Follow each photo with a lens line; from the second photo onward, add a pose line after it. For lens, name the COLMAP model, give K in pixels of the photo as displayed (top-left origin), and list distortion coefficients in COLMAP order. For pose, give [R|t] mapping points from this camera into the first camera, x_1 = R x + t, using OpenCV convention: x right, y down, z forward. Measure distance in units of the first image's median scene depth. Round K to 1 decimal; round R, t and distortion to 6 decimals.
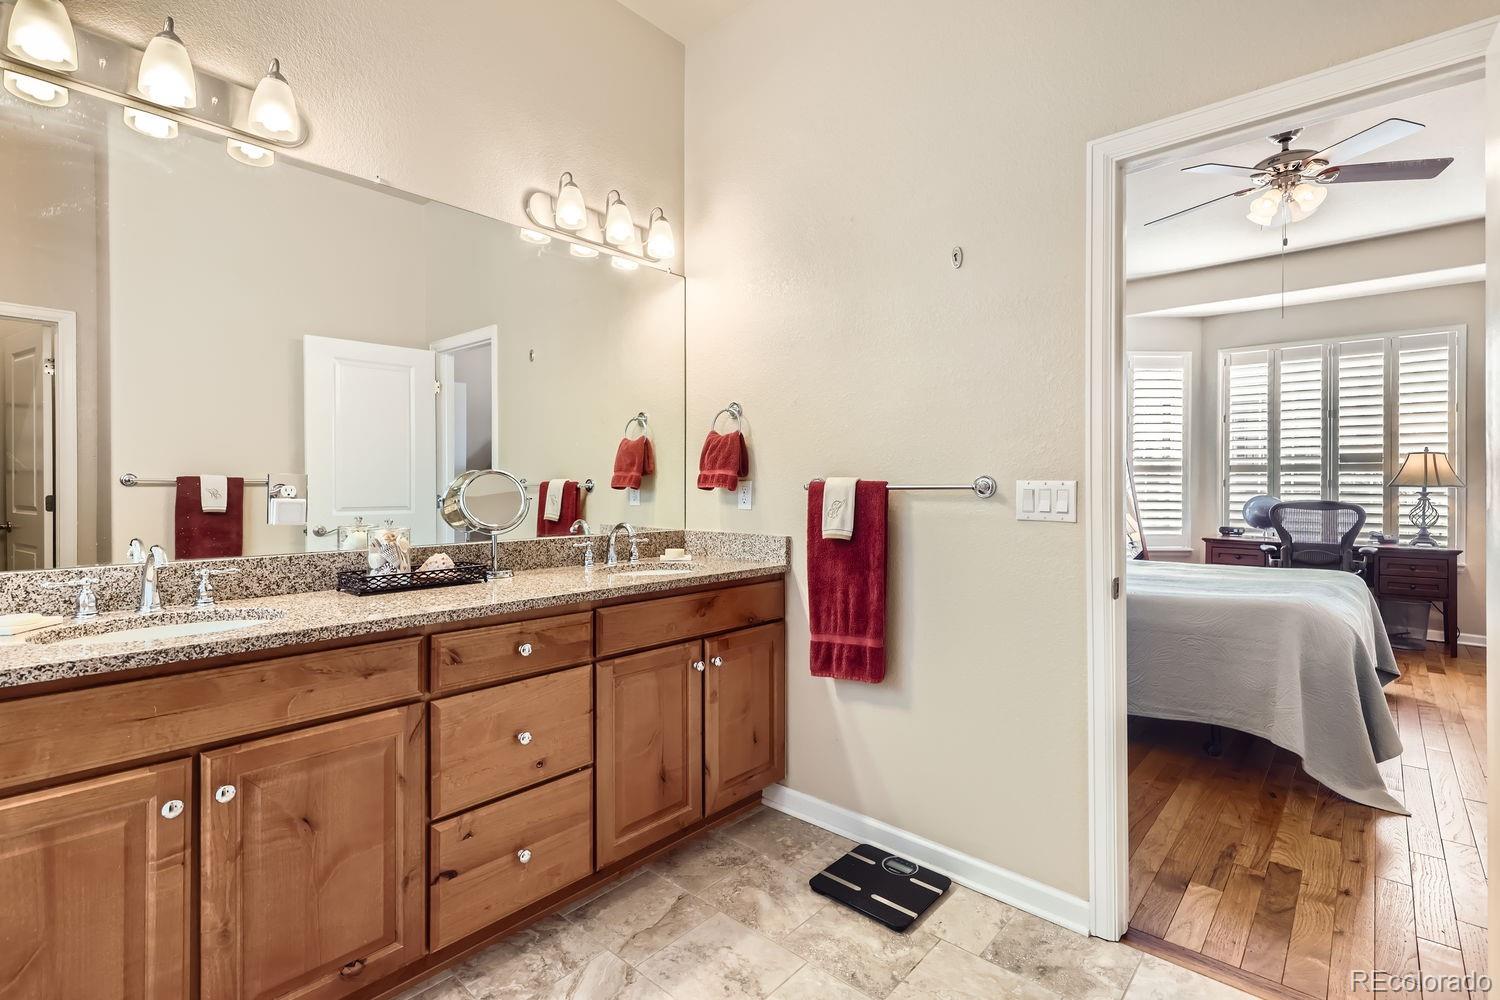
lens RADIAL K [[691.3, 0, 754.4], [0, 691.3, 483.7], [0, 0, 1]] dist [0.009617, 0.000053]
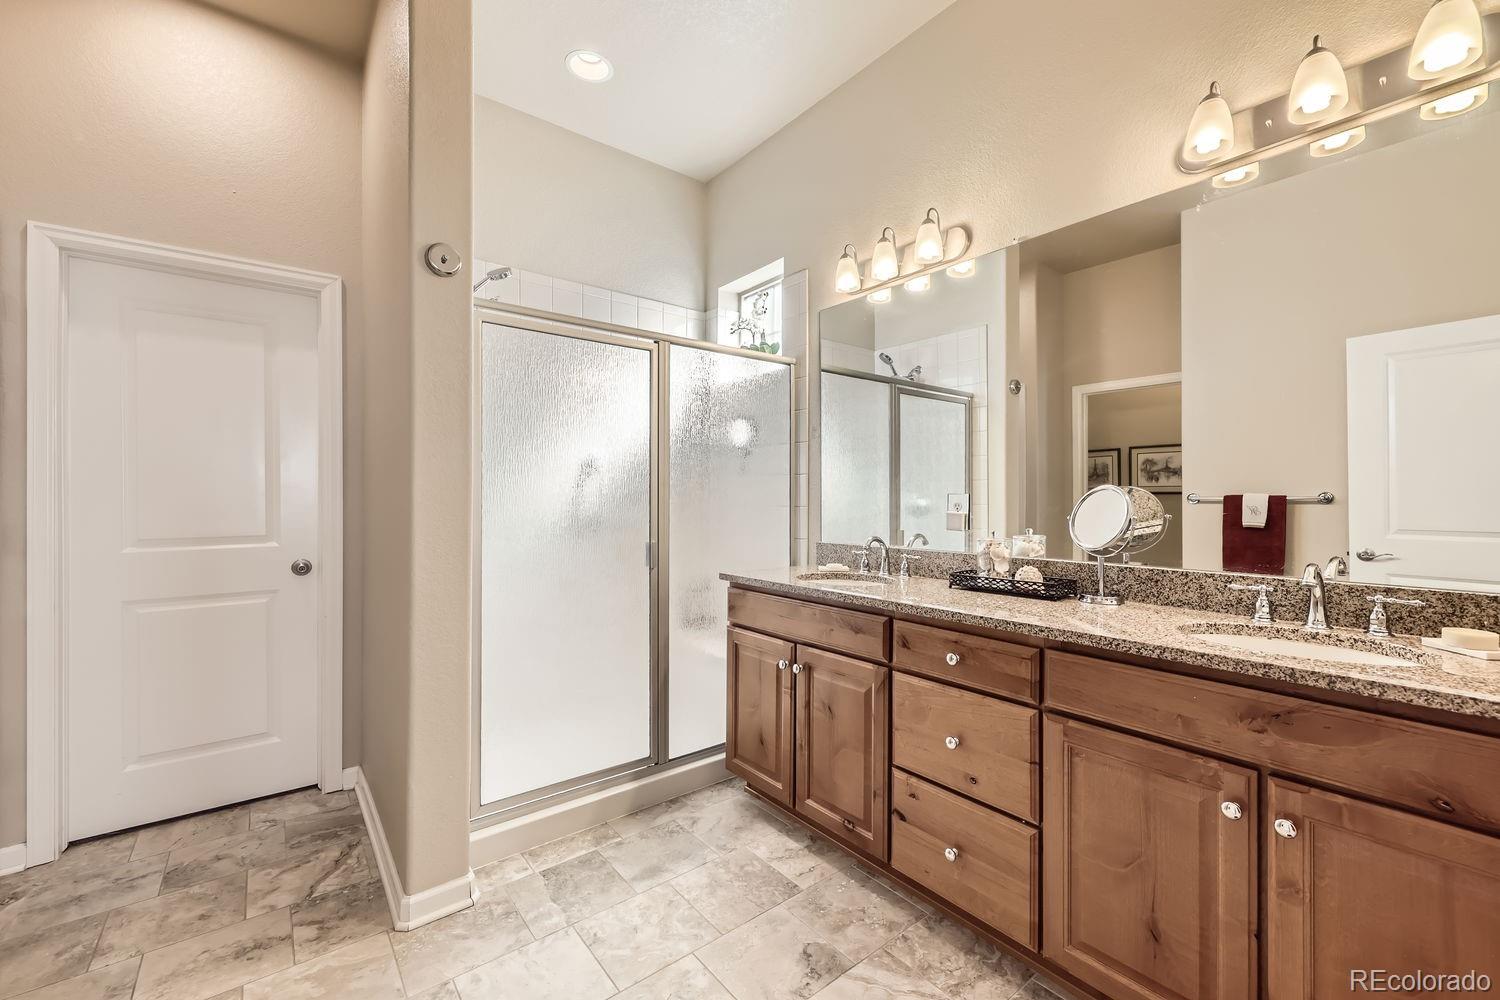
lens RADIAL K [[605.7, 0, 746.4], [0, 605.7, 503.2], [0, 0, 1]] dist [0.005580, -0.000017]
pose [[-0.179922, 0.001457, -0.983680, 0.563537], [-0.000452, 0.999999, 0.001563, 0.002706], [0.983681, 0.000726, -0.179921, 0.770642]]
